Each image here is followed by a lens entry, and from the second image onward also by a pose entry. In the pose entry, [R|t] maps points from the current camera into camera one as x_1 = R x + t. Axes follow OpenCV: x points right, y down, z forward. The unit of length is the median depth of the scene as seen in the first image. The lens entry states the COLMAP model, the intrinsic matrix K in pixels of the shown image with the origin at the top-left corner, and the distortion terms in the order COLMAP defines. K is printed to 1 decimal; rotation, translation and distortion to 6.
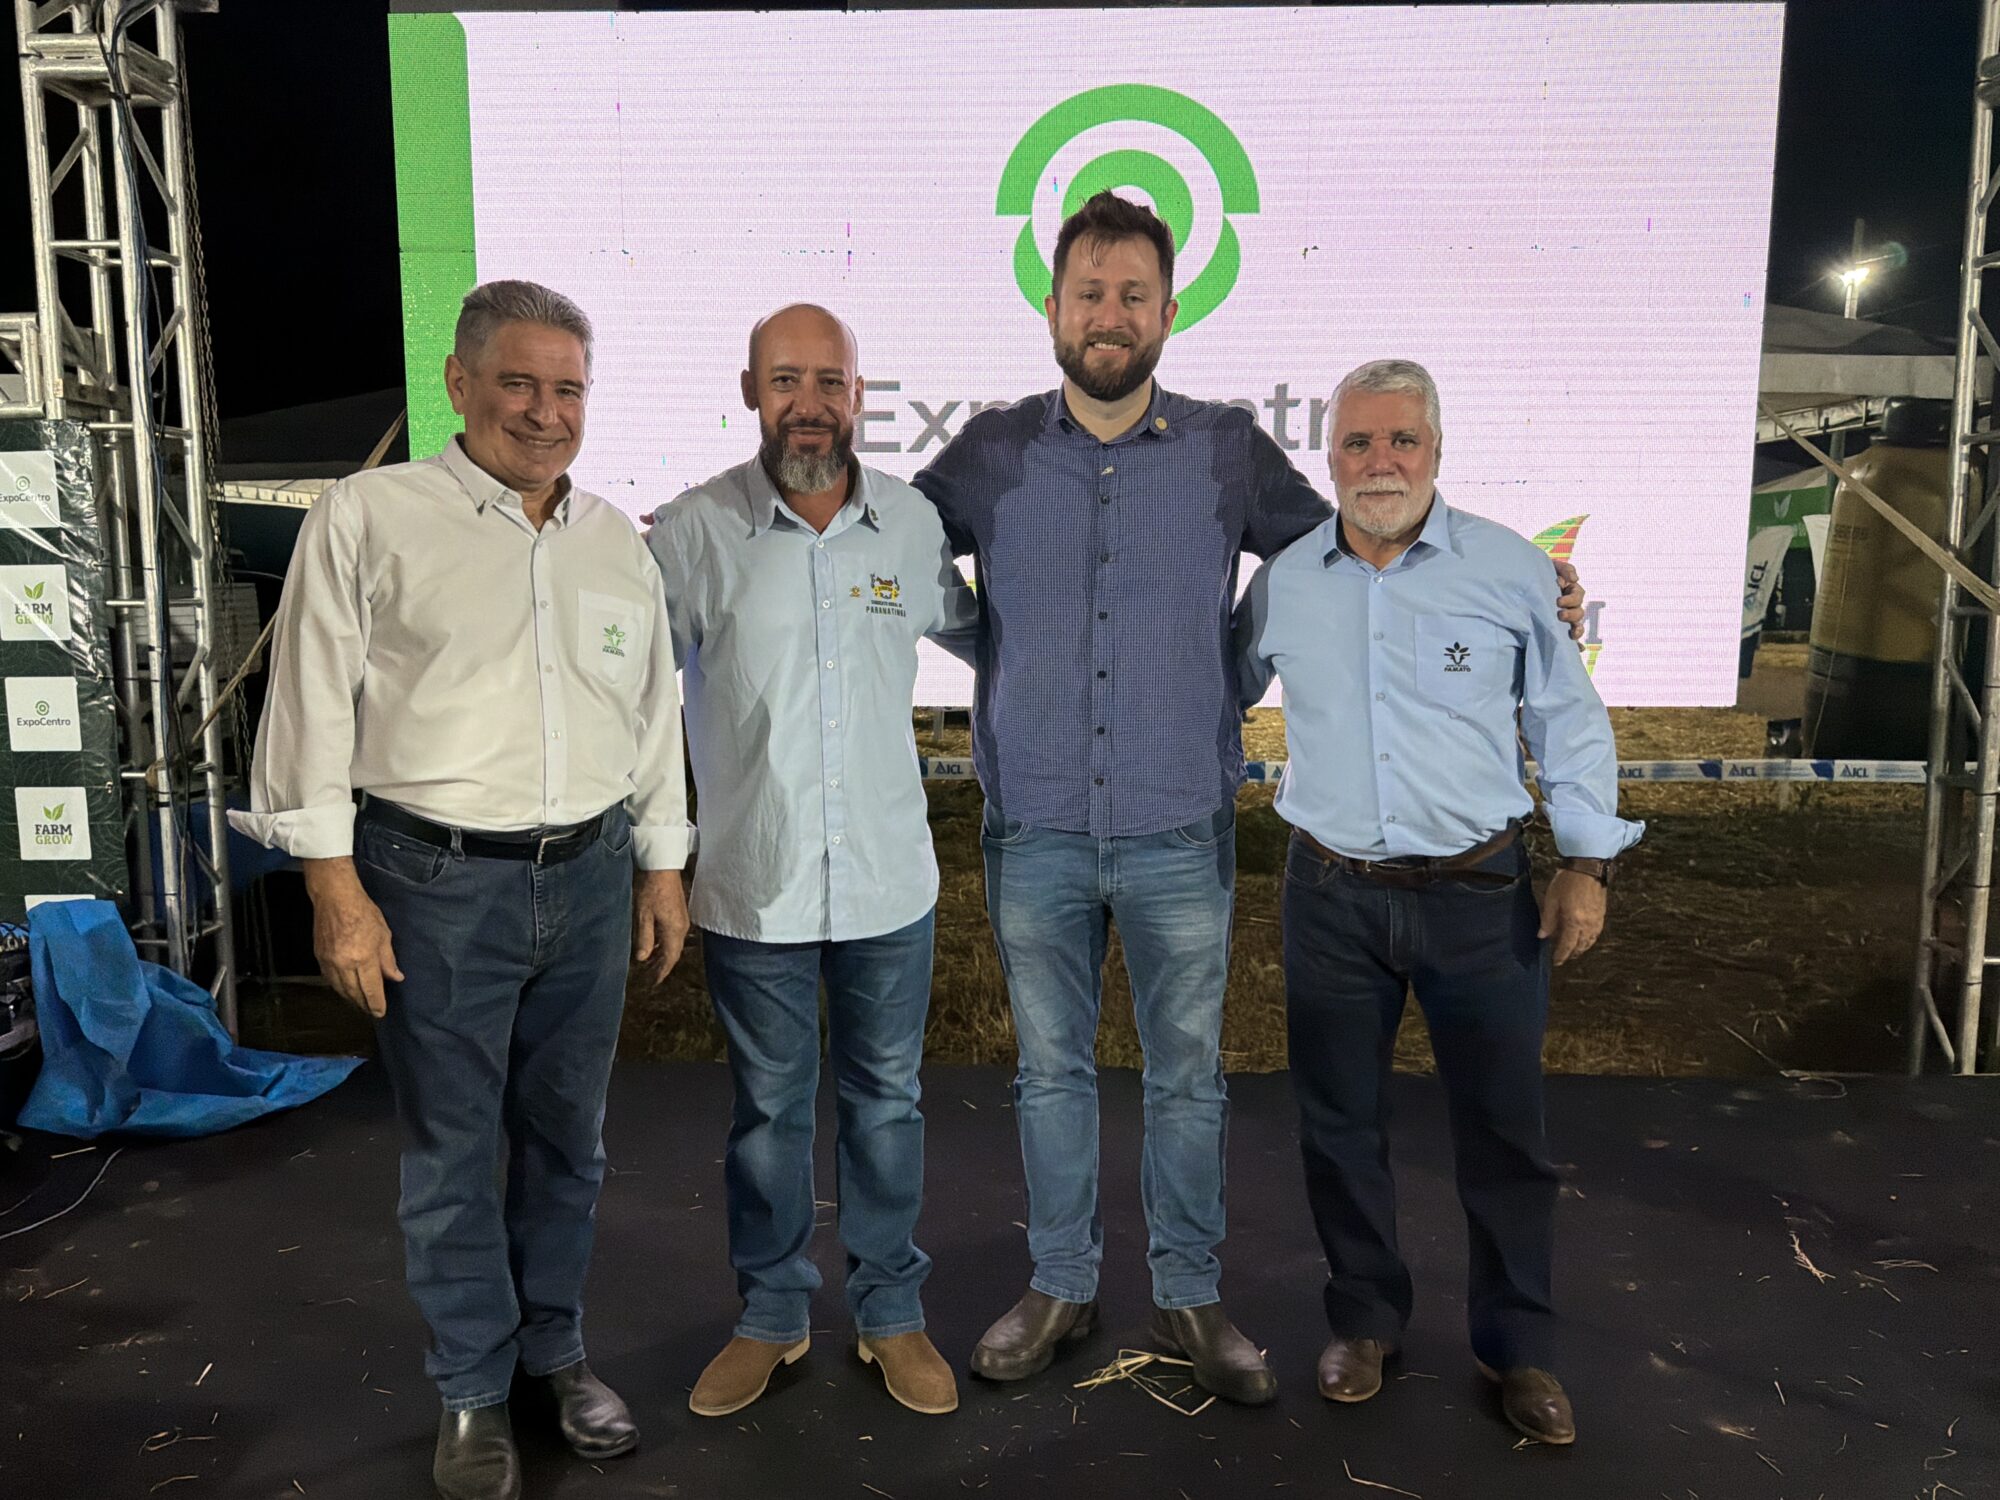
lens RADIAL K [[1555.3, 0, 1006.9], [0, 1555.3, 781.2], [0, 0, 1]] dist [-0.000980, 0.002744]
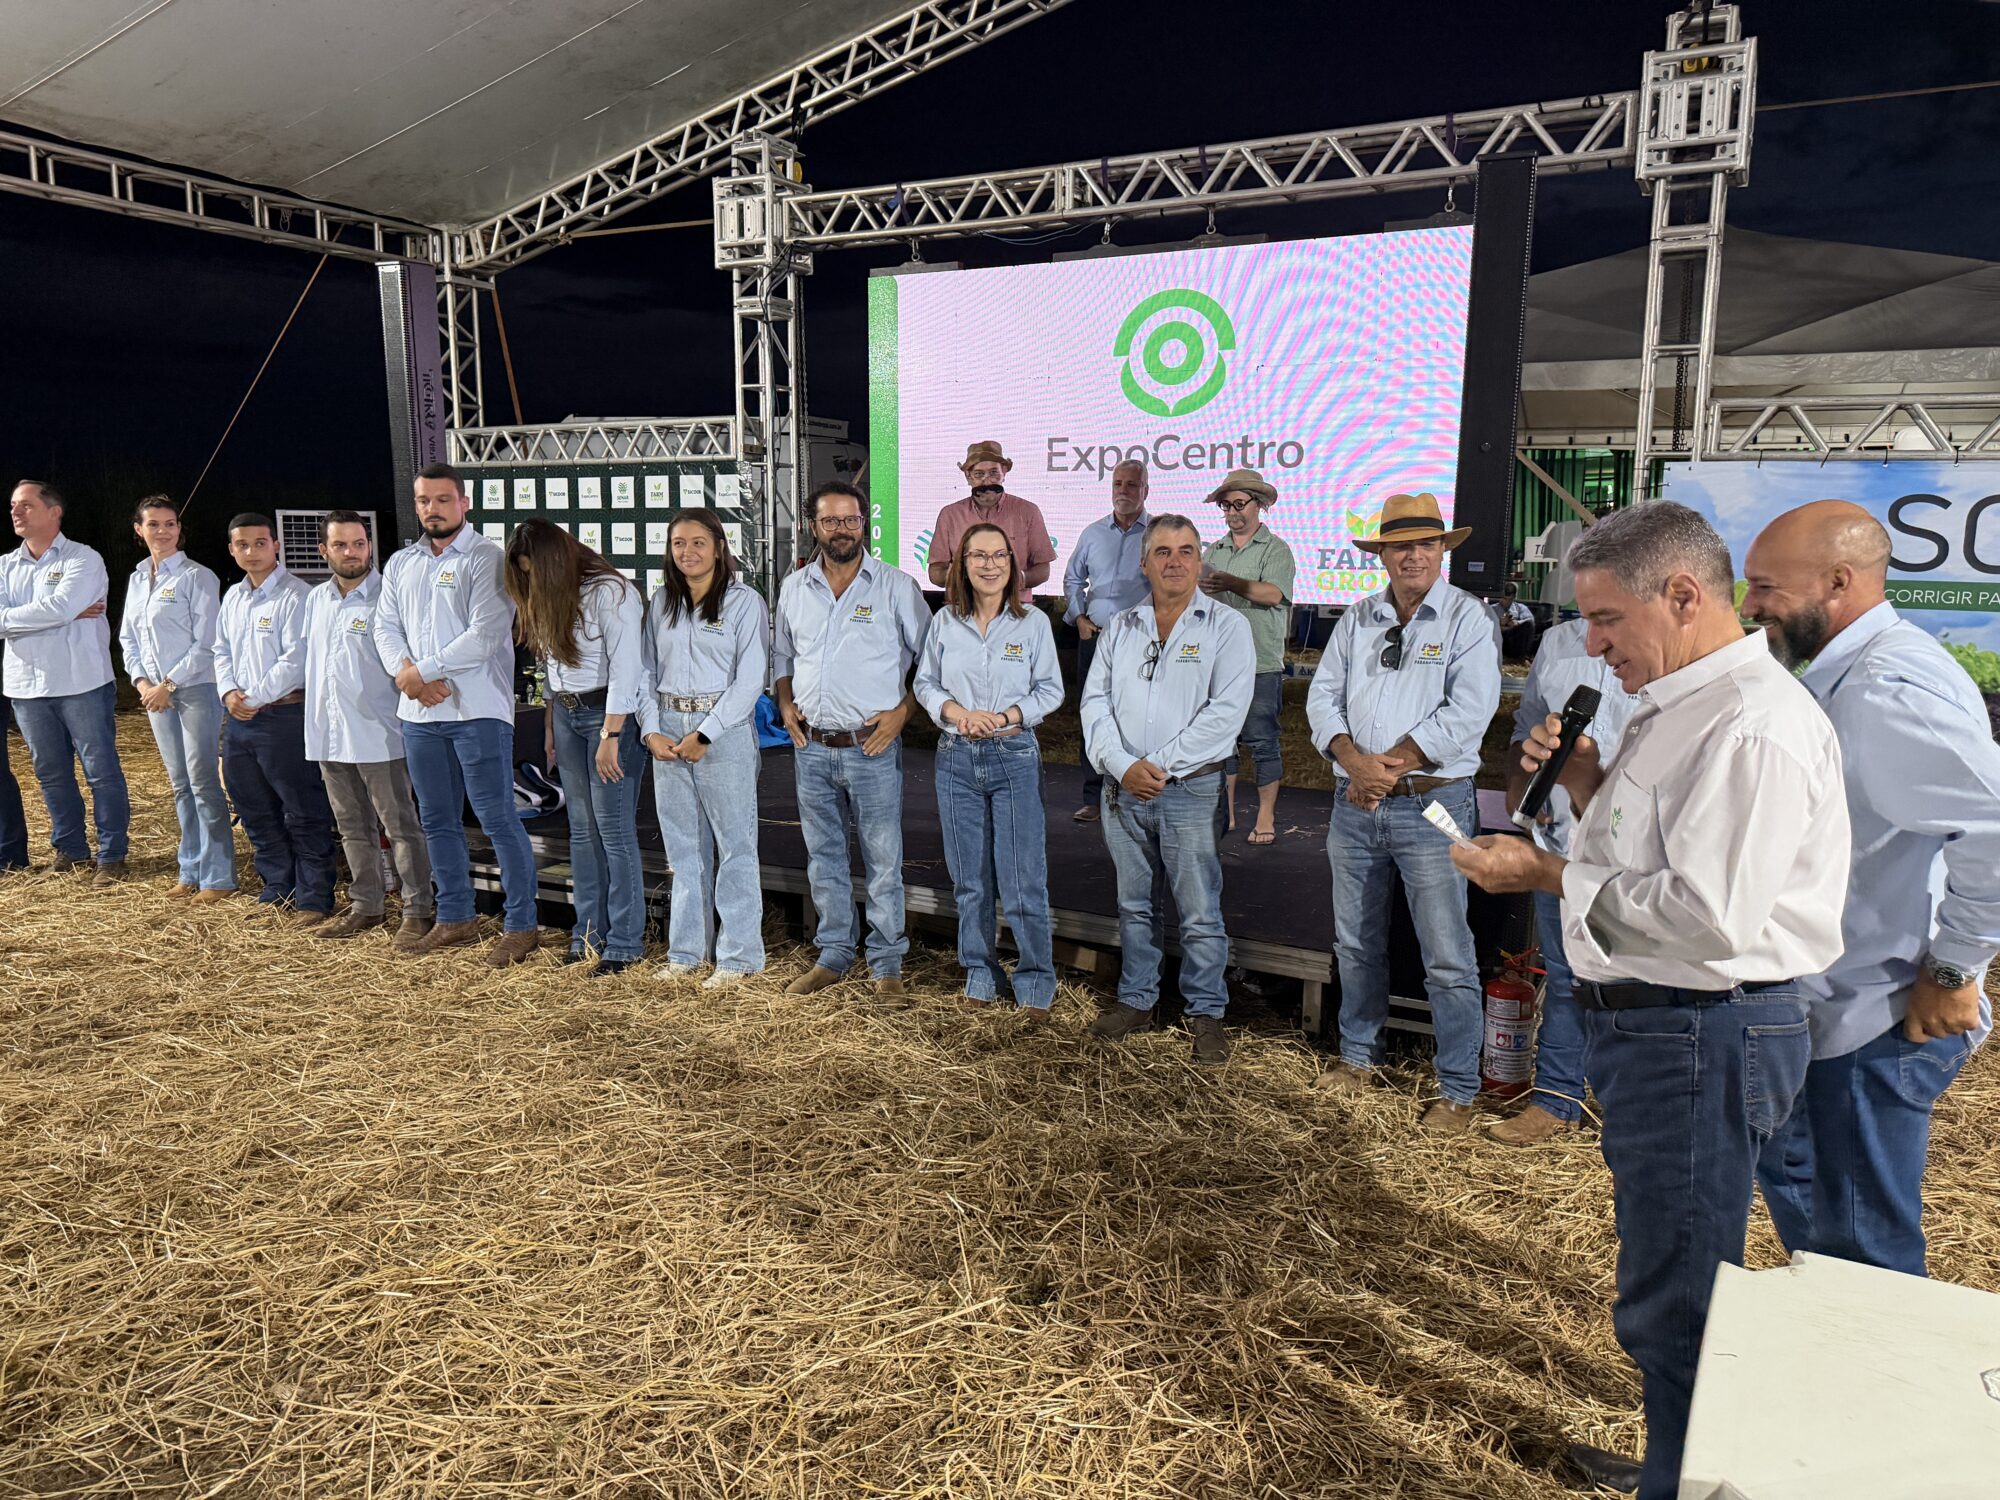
lens RADIAL K [[1395.5, 0, 1017.8], [0, 1395.5, 749.3], [0, 0, 1]] dist [0.112375, -0.146764]
pose [[0.898361, 0.076858, -0.432481, 0.718523], [-0.070820, 0.997036, 0.030078, 0.108519], [0.433511, 0.003607, 0.901141, -0.731234]]
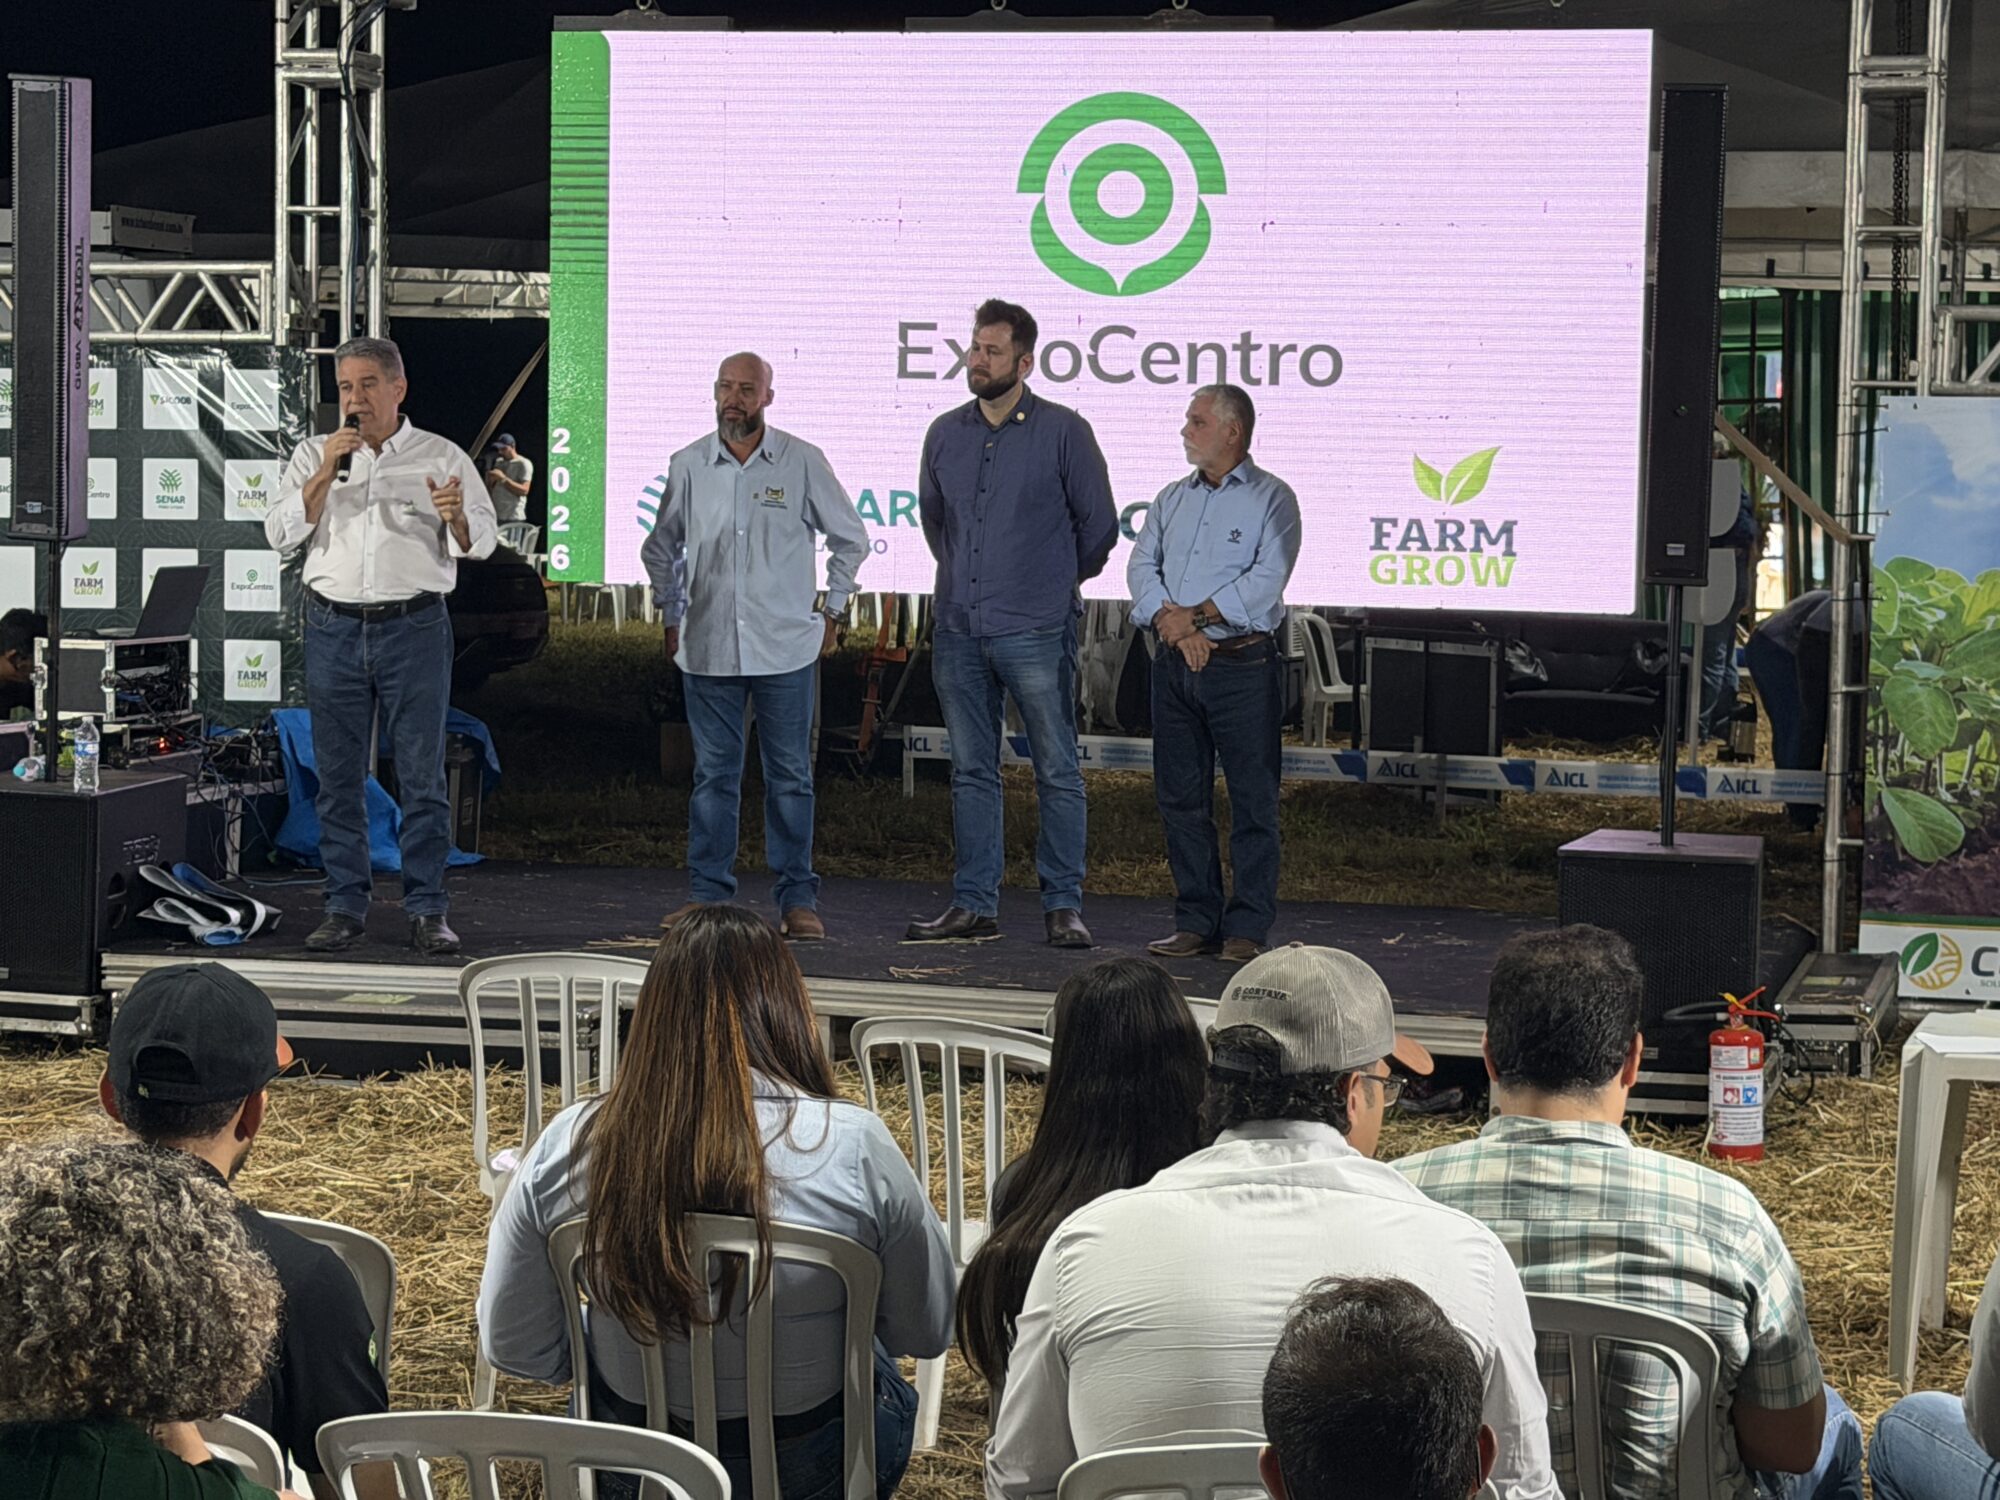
lens RADIAL K [[4414.9, 0, 1082.9], [0, 4414.9, 749.8], [0, 0, 1]] dist [0.116860, 0.636494]
pose [[0.977021, 0.032720, -0.210615, 0.780736], [-0.047498, 0.996722, -0.065492, 0.294900], [0.207782, 0.073991, 0.975373, -2.323763]]
